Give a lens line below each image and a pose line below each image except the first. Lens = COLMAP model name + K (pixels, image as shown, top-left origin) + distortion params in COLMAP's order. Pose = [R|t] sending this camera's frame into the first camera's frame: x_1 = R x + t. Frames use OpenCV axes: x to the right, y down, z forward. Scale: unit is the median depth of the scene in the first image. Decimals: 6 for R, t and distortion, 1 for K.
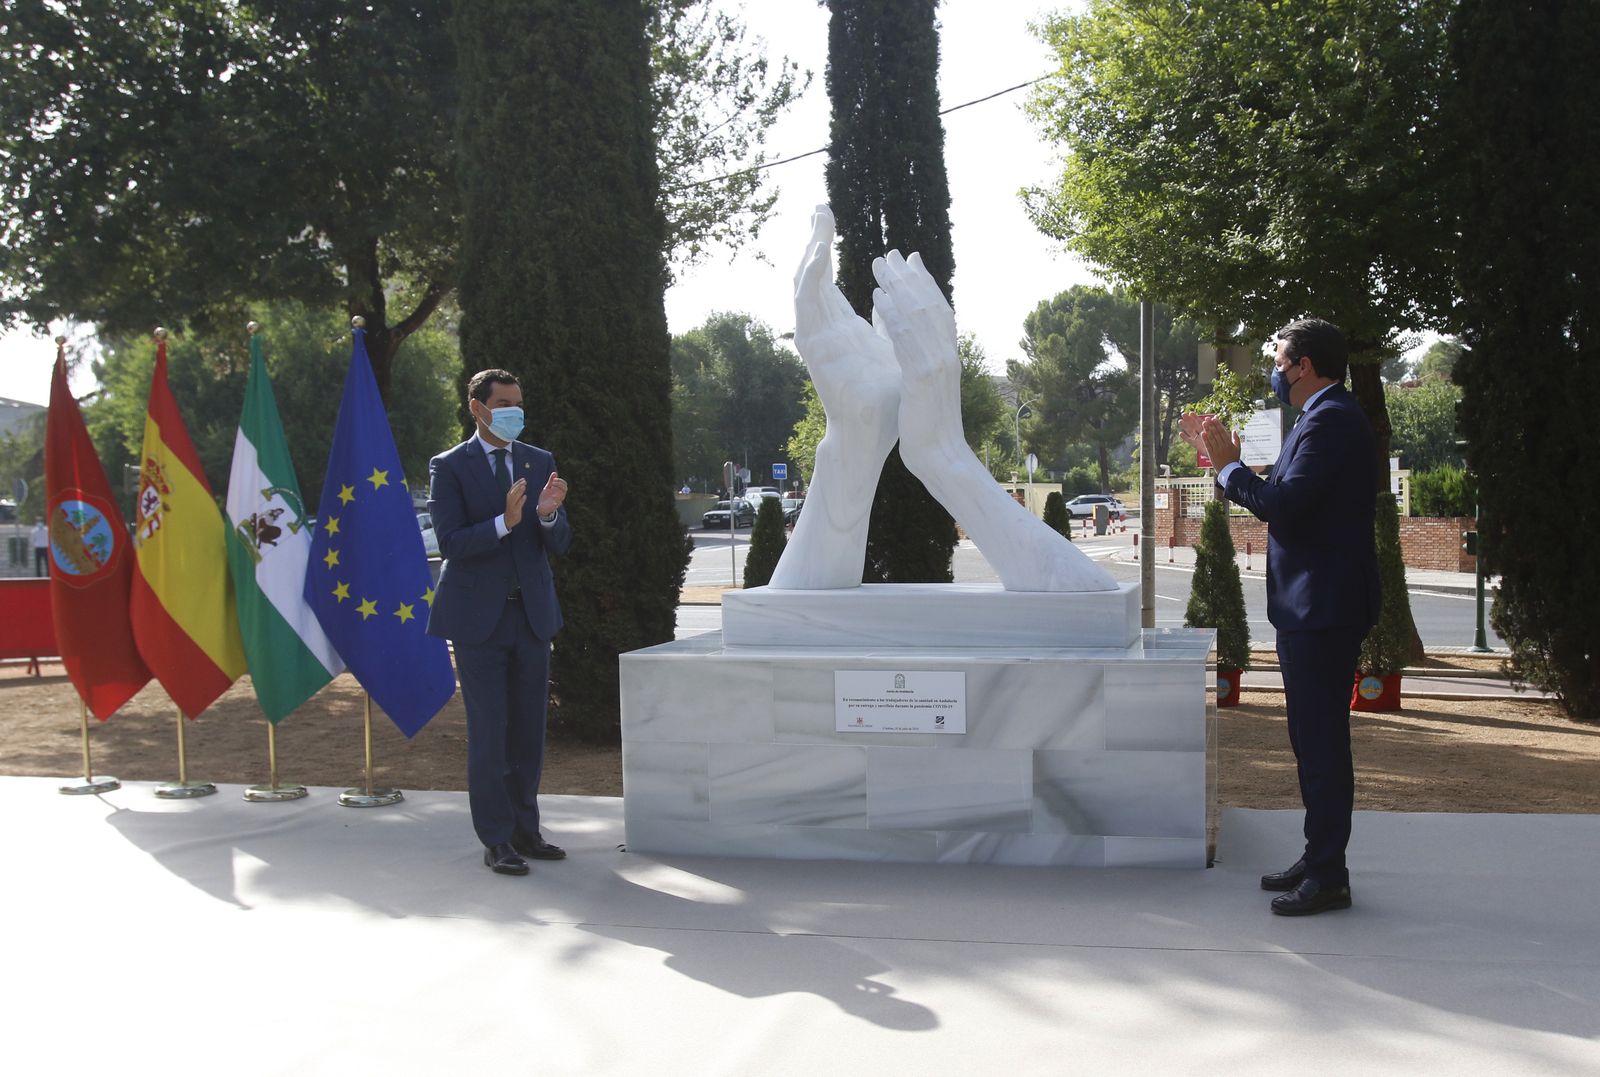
lens RADIAL K [[1560.4, 0, 945.3], [0, 1560.4, 622.9], [0, 0, 1]] dist [-0.086688, 0.054582]
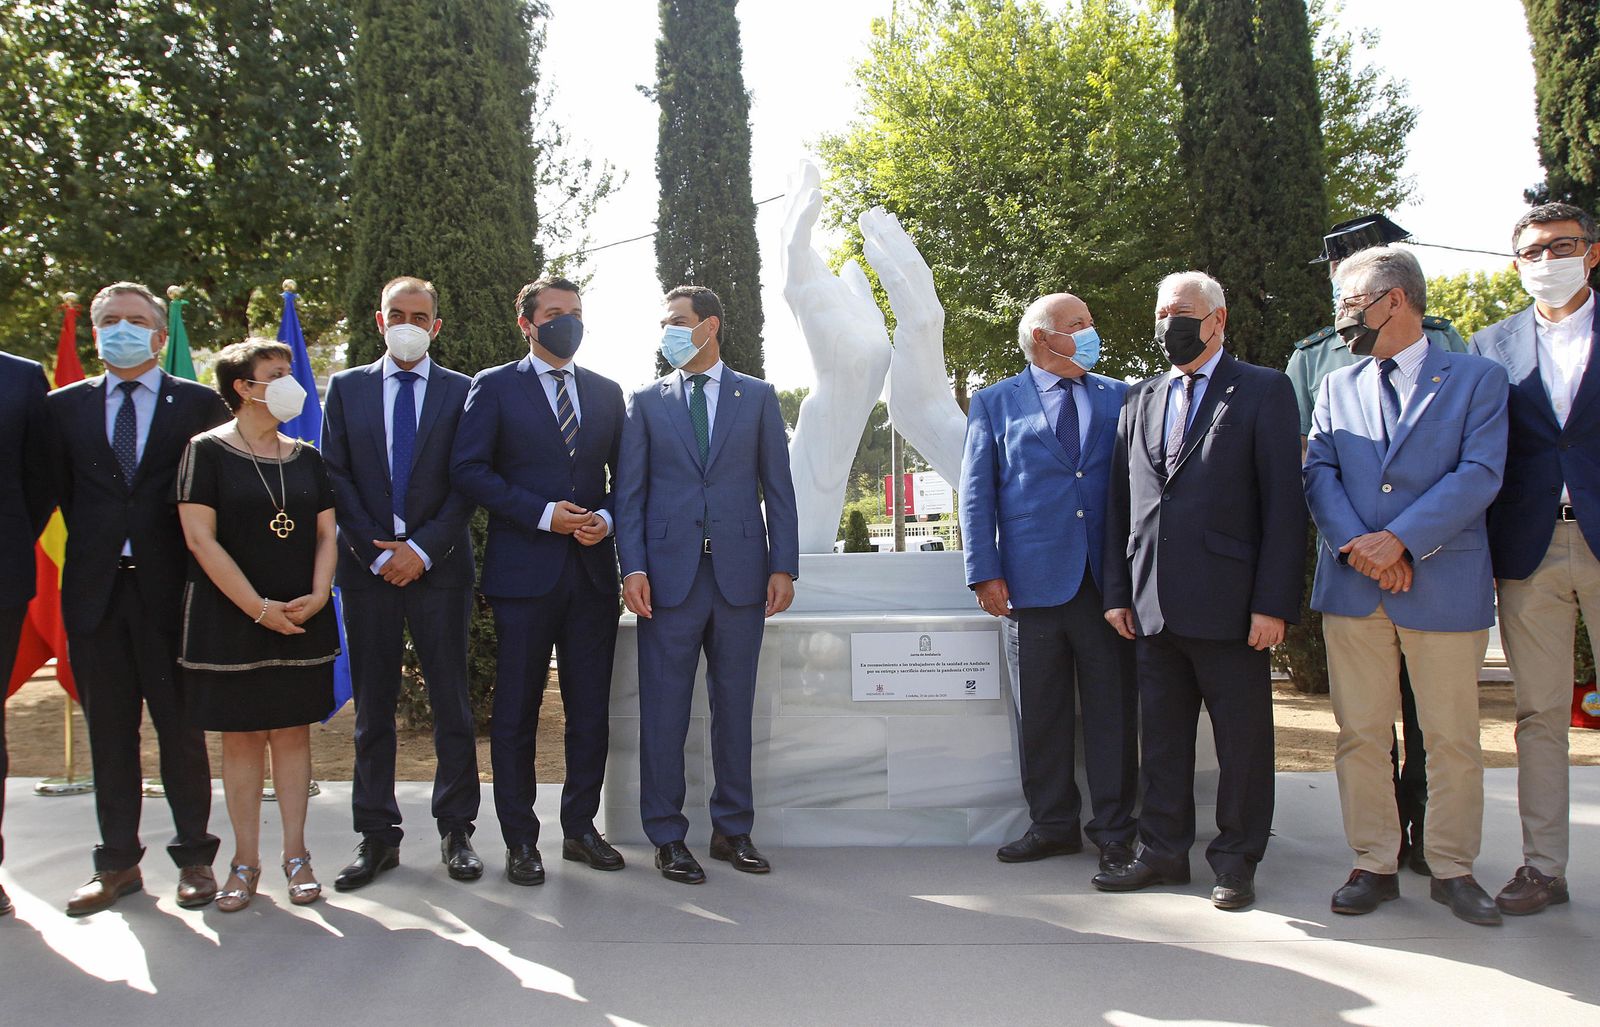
lens RADIAL K [[1177.1, 0, 797.8], [0, 1177.1, 503.0], [0, 0, 1]] dist [-0.094078, 0.054382]
pose [[0.992445, -0.000040, 0.122692, -0.092808], [0.014921, 0.992617, -0.120369, 0.018552], [-0.121782, 0.121290, 0.985118, 0.159238]]
